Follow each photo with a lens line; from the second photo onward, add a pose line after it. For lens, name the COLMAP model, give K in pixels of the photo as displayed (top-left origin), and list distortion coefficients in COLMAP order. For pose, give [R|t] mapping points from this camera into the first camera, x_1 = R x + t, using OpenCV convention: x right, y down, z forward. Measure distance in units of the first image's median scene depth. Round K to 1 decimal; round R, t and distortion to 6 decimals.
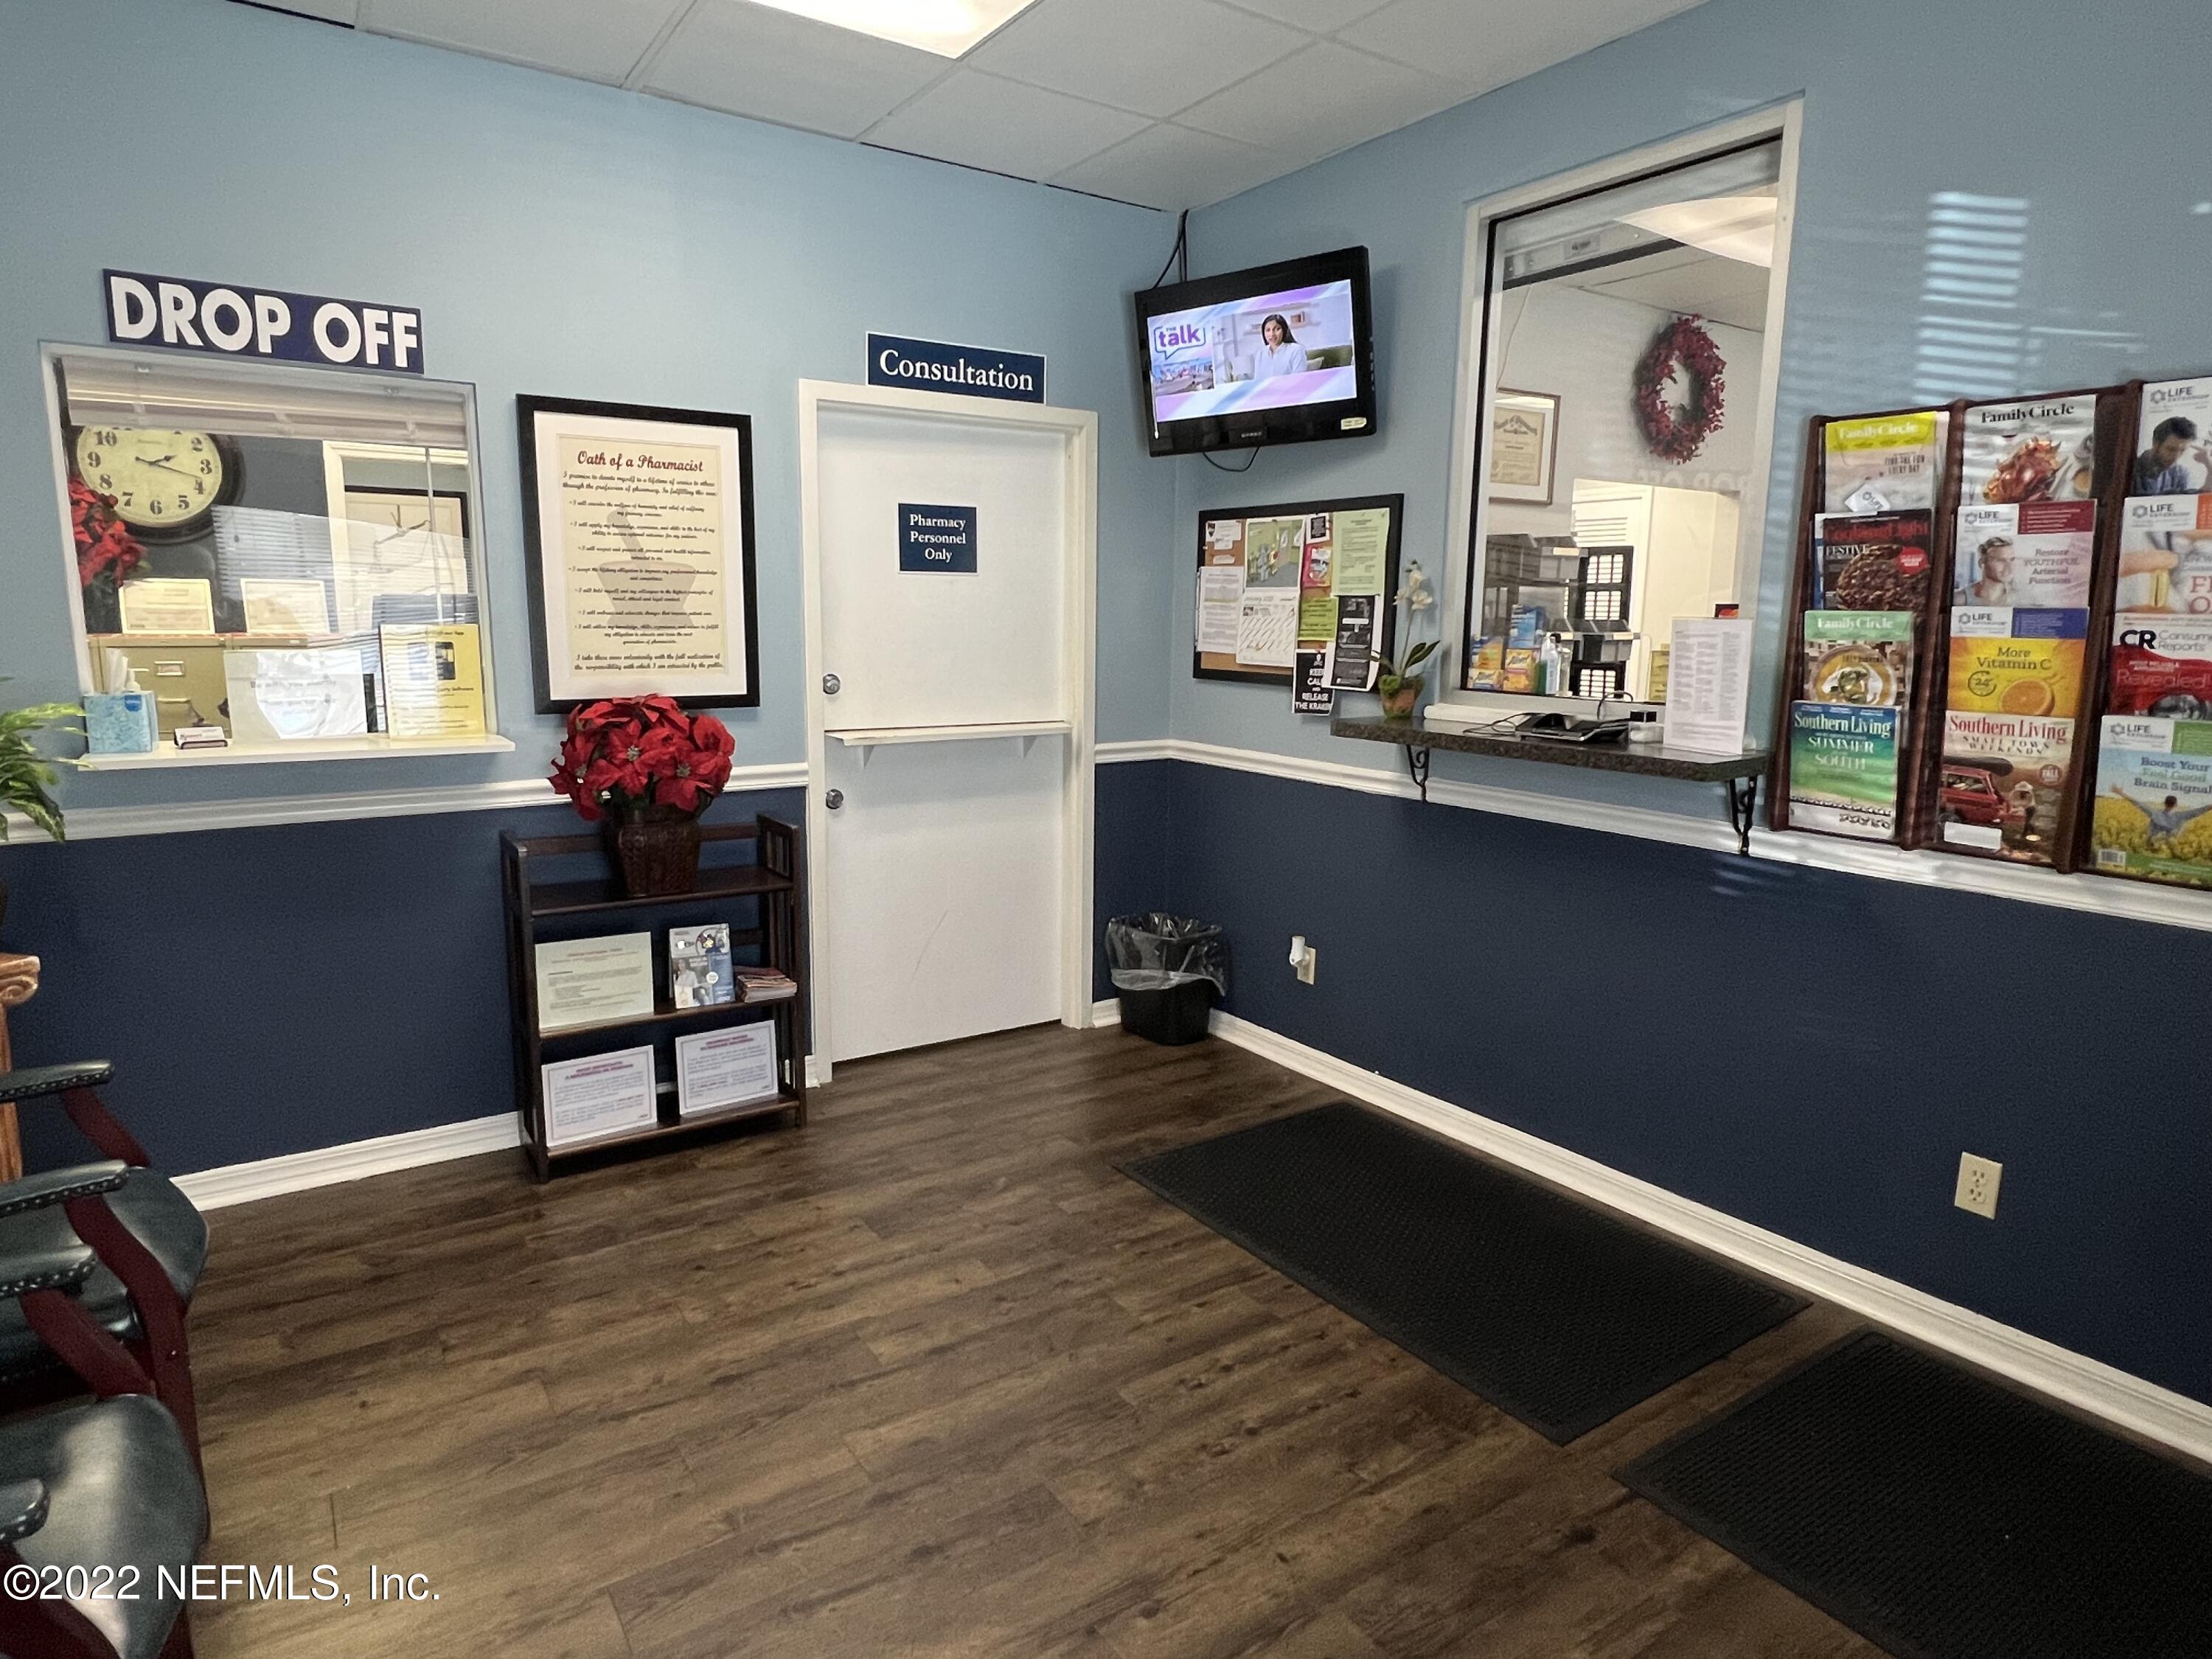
lens RADIAL K [[1280.1, 0, 1098.1], [0, 1280.1, 827.8], [0, 0, 1]] dist [0.005114, -0.005285]
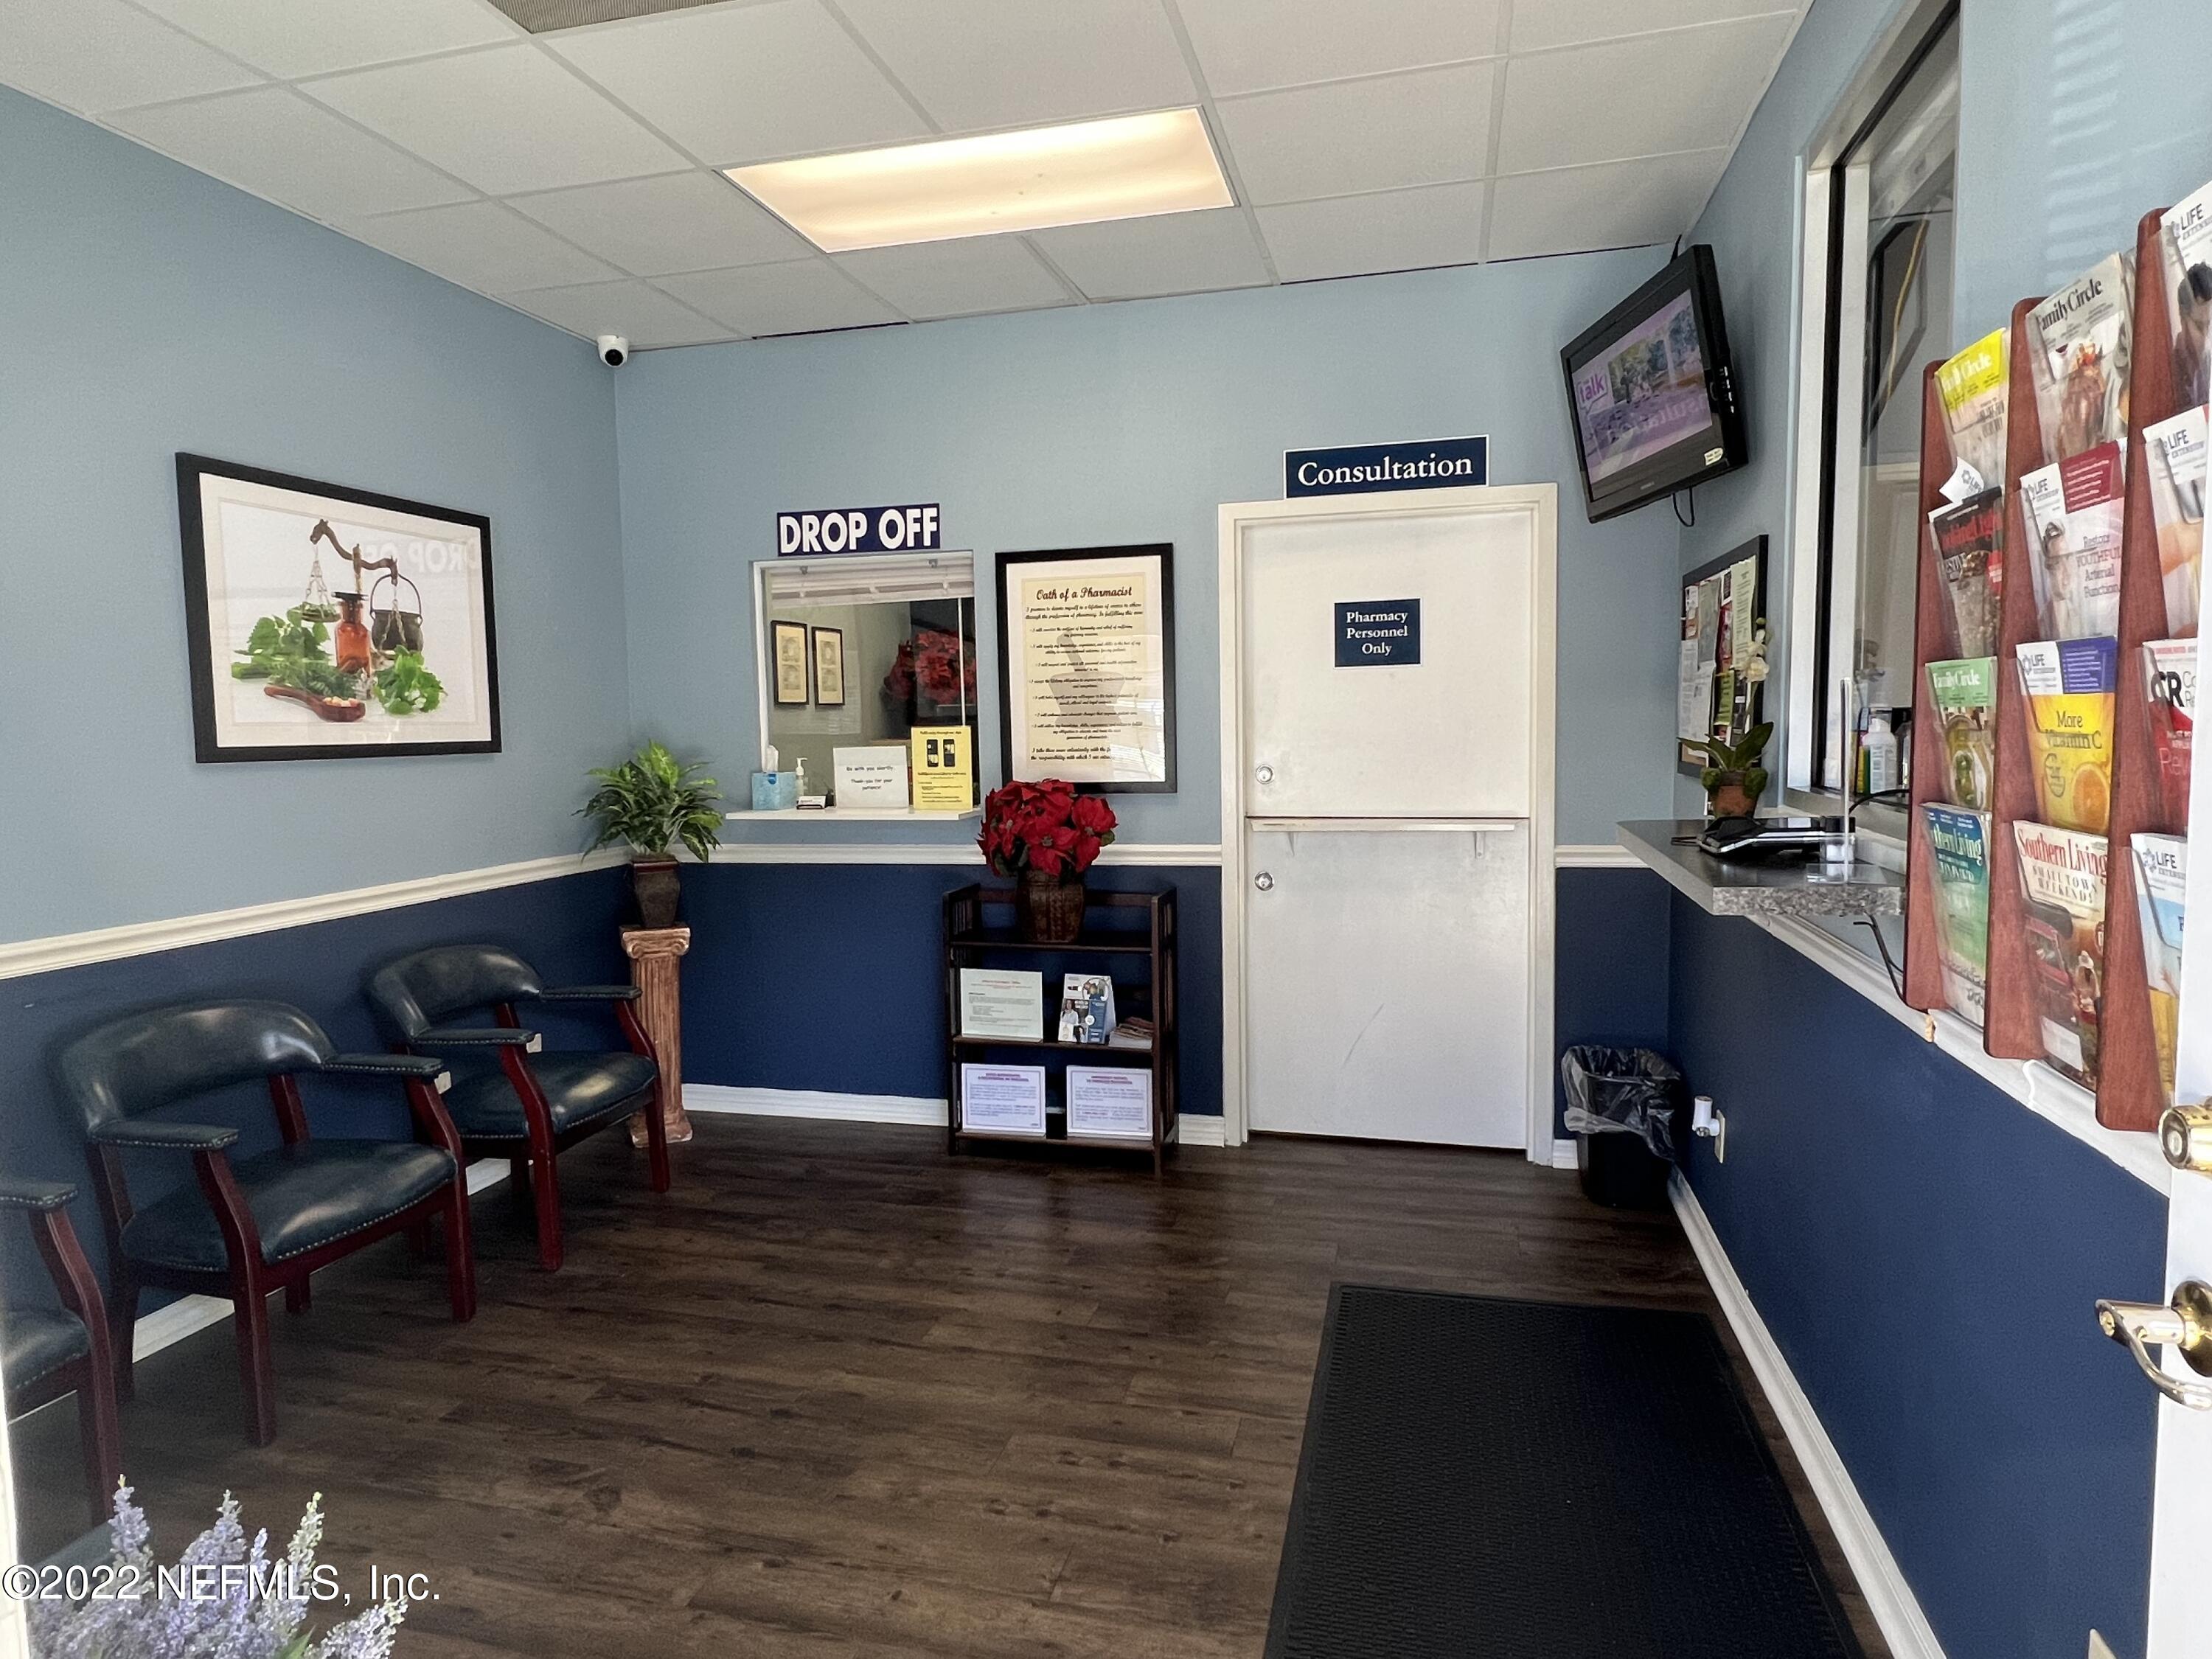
lens RADIAL K [[1280.1, 0, 1096.3], [0, 1280.1, 826.2], [0, 0, 1]] dist [0.005114, -0.005285]
pose [[0.661369, 0.039190, -0.749036, 0.580419], [-0.099629, 0.994375, -0.035942, -0.018395], [0.743415, 0.098397, 0.661553, 0.212383]]
